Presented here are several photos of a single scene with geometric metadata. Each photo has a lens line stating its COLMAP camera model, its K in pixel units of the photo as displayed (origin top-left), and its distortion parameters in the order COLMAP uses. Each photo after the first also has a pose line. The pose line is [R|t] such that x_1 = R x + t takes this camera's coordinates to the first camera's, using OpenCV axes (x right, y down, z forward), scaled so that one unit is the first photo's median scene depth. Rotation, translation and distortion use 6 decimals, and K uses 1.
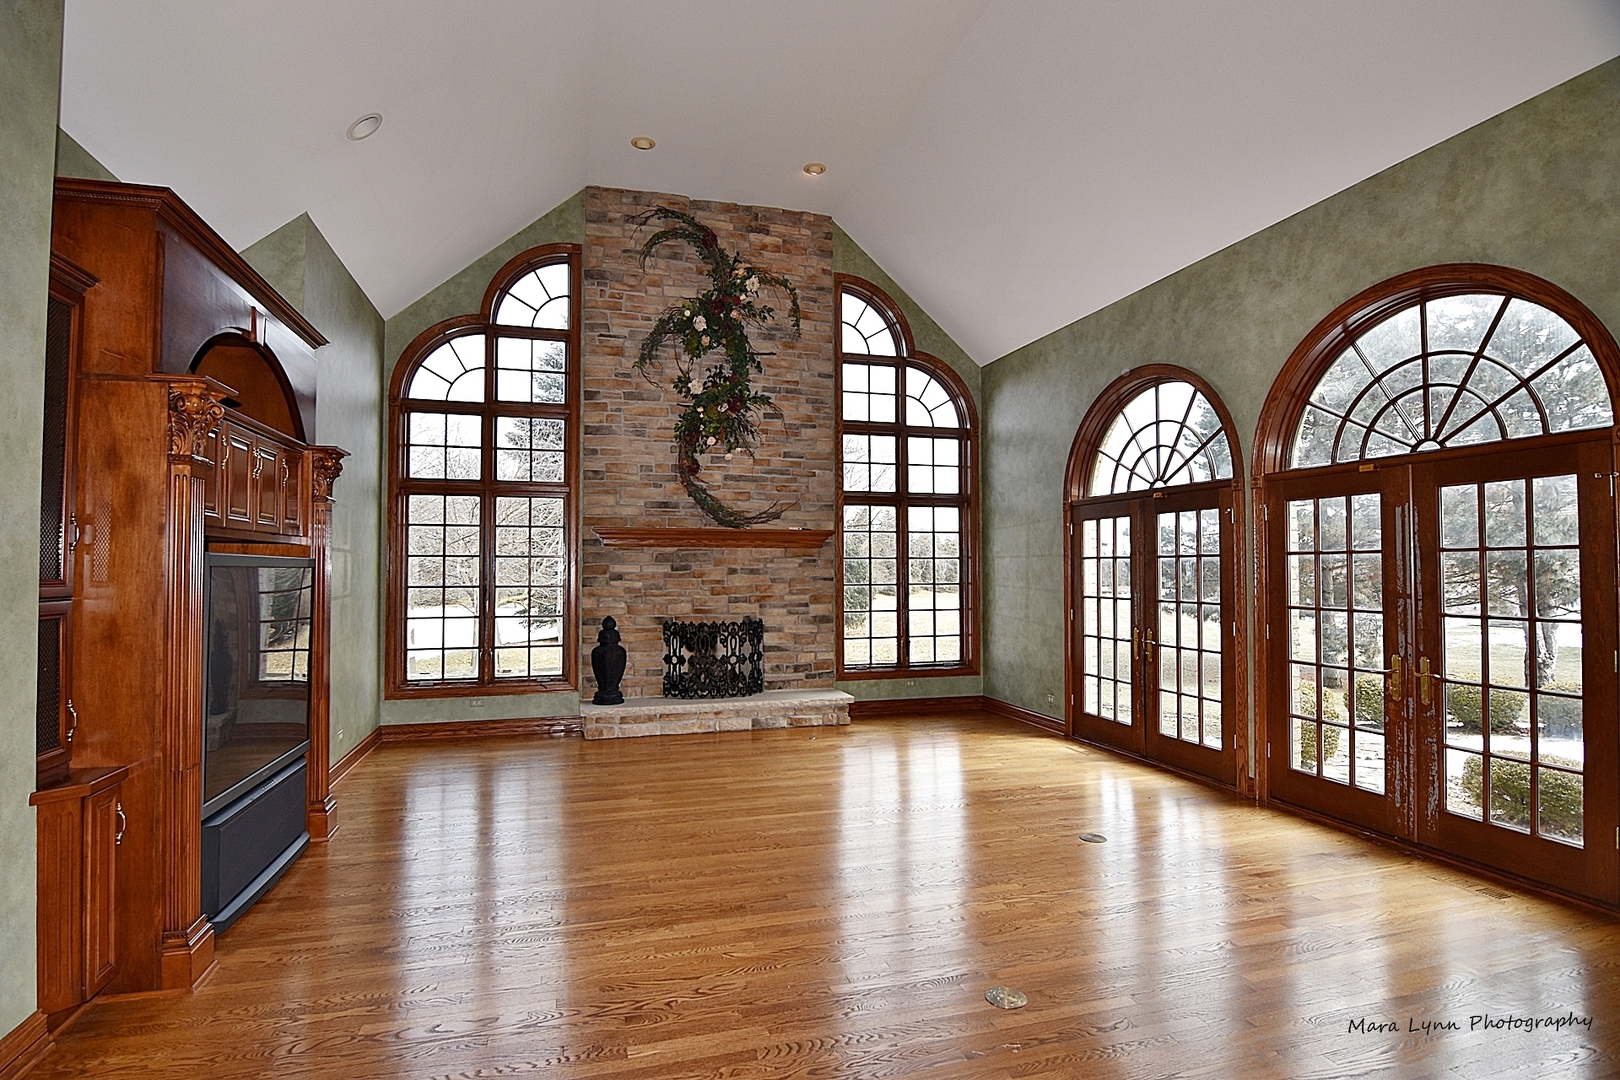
lens RADIAL K [[795.7, 0, 808.1], [0, 795.7, 545.9], [0, 0, 1]] dist [-0.009625, -0.003704]
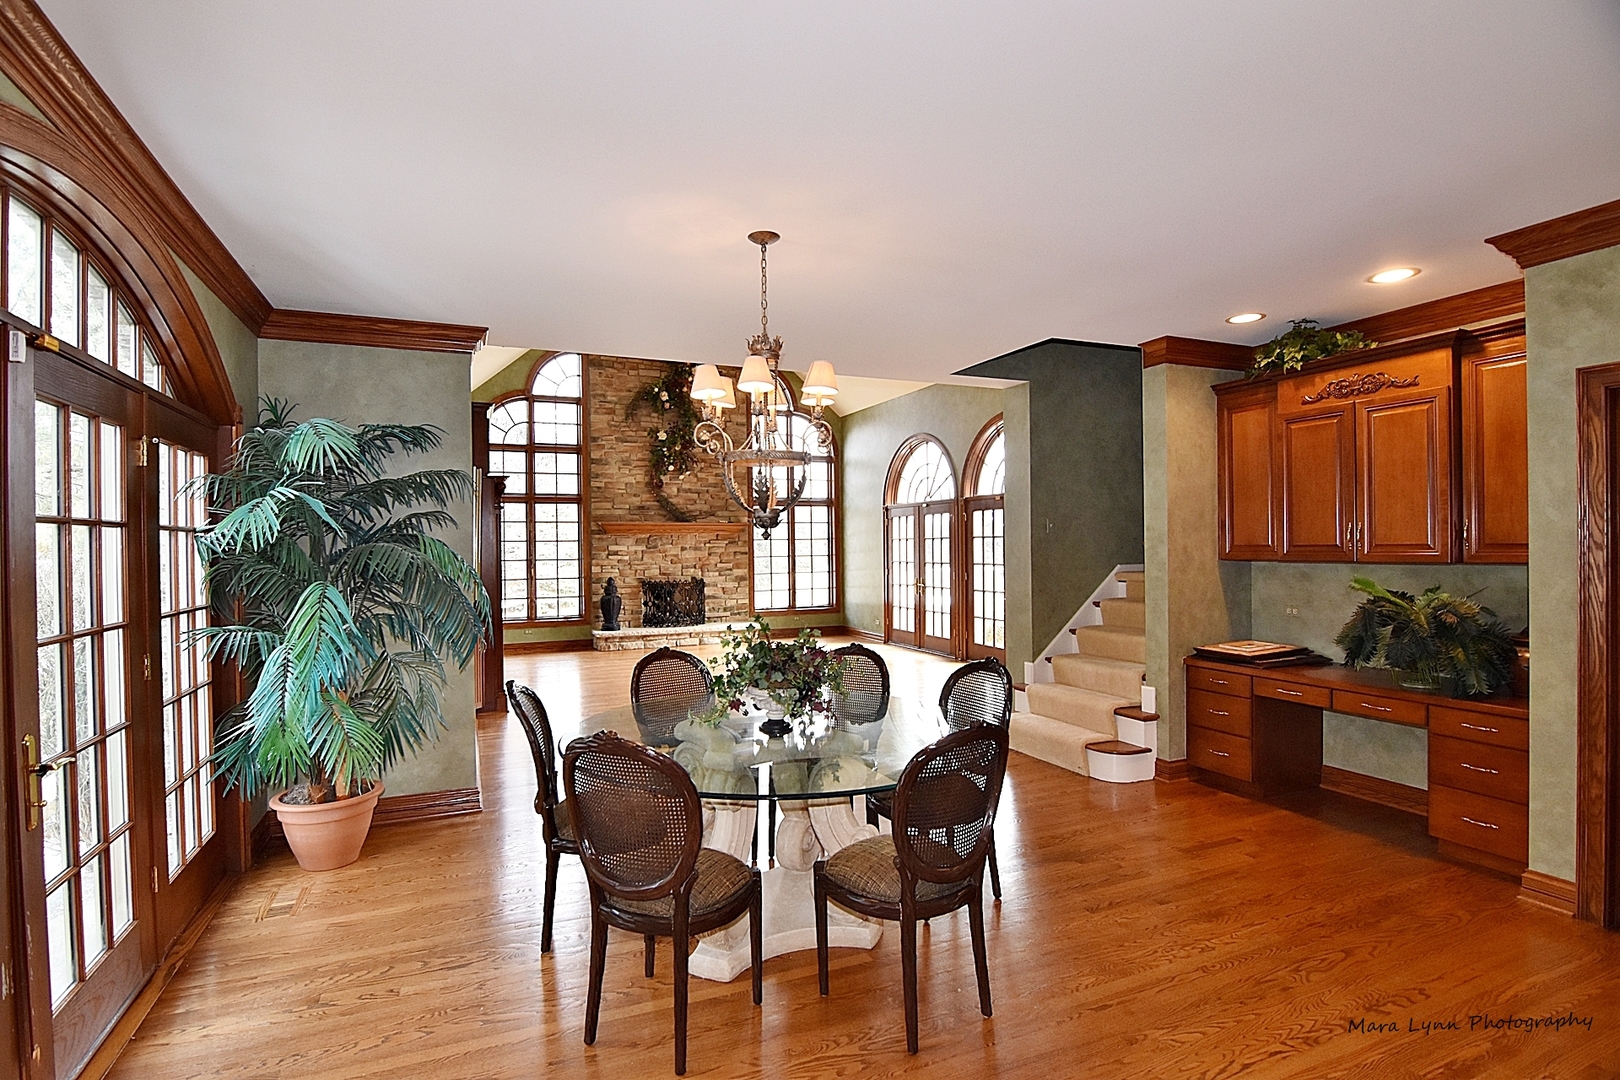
lens RADIAL K [[795.7, 0, 780.5], [0, 795.7, 549.9], [0, 0, 1]] dist [-0.009625, -0.003704]
pose [[0.996129, -0.010012, 0.087334, -0.043313], [0.007137, 0.999424, 0.033177, -0.018575], [-0.087616, -0.032425, 0.995626, -0.620909]]
